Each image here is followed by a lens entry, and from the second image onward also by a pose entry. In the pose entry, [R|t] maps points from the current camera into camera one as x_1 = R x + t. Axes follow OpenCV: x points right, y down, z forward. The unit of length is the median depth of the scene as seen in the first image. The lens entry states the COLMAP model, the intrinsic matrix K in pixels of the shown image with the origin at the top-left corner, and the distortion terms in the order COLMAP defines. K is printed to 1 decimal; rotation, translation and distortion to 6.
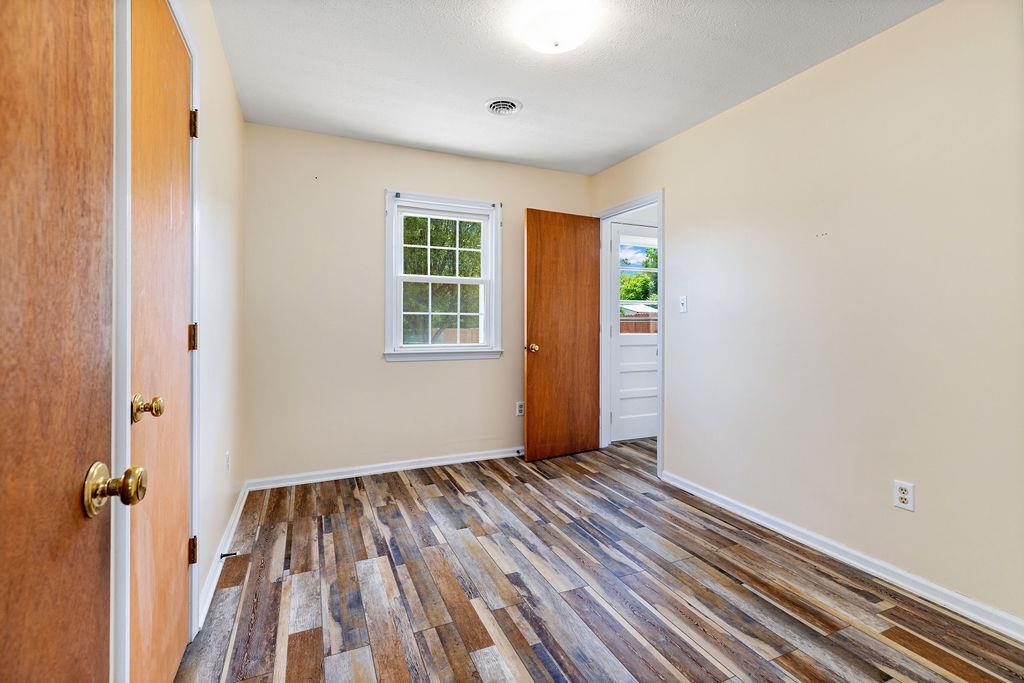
lens RADIAL K [[462.1, 0, 513.6], [0, 462.1, 334.3], [0, 0, 1]] dist [0.000837, -0.000123]
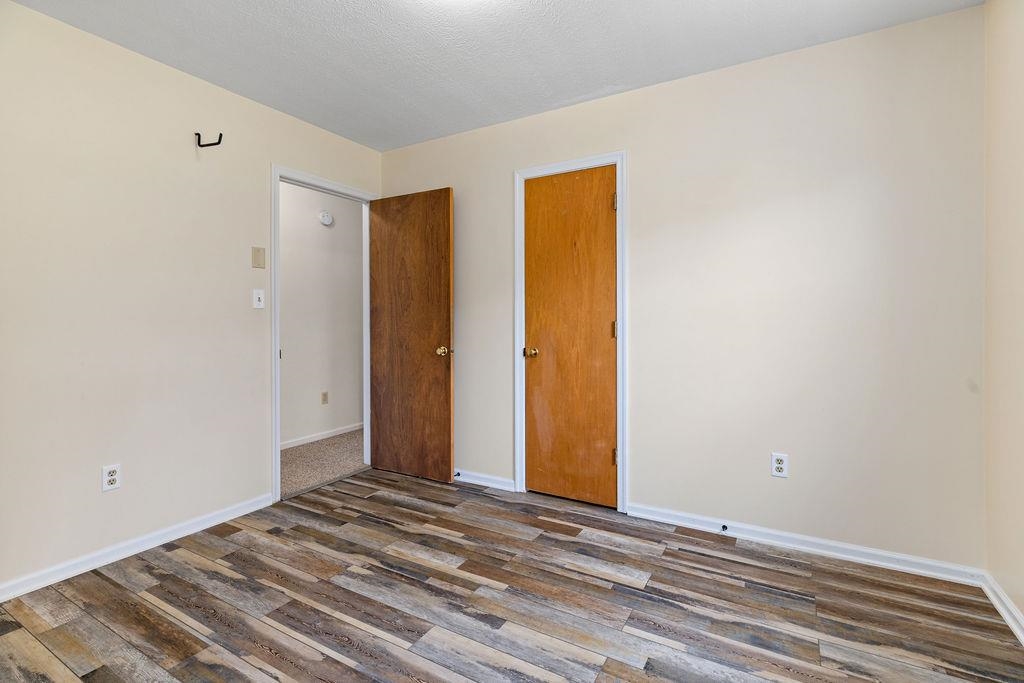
lens RADIAL K [[462.1, 0, 513.6], [0, 462.1, 334.3], [0, 0, 1]] dist [0.000837, -0.000123]
pose [[-0.810877, 0.019284, -0.584899, 0.479830], [-0.012465, 0.998661, 0.050206, -0.043845], [0.585084, 0.048001, -0.809551, 1.761553]]
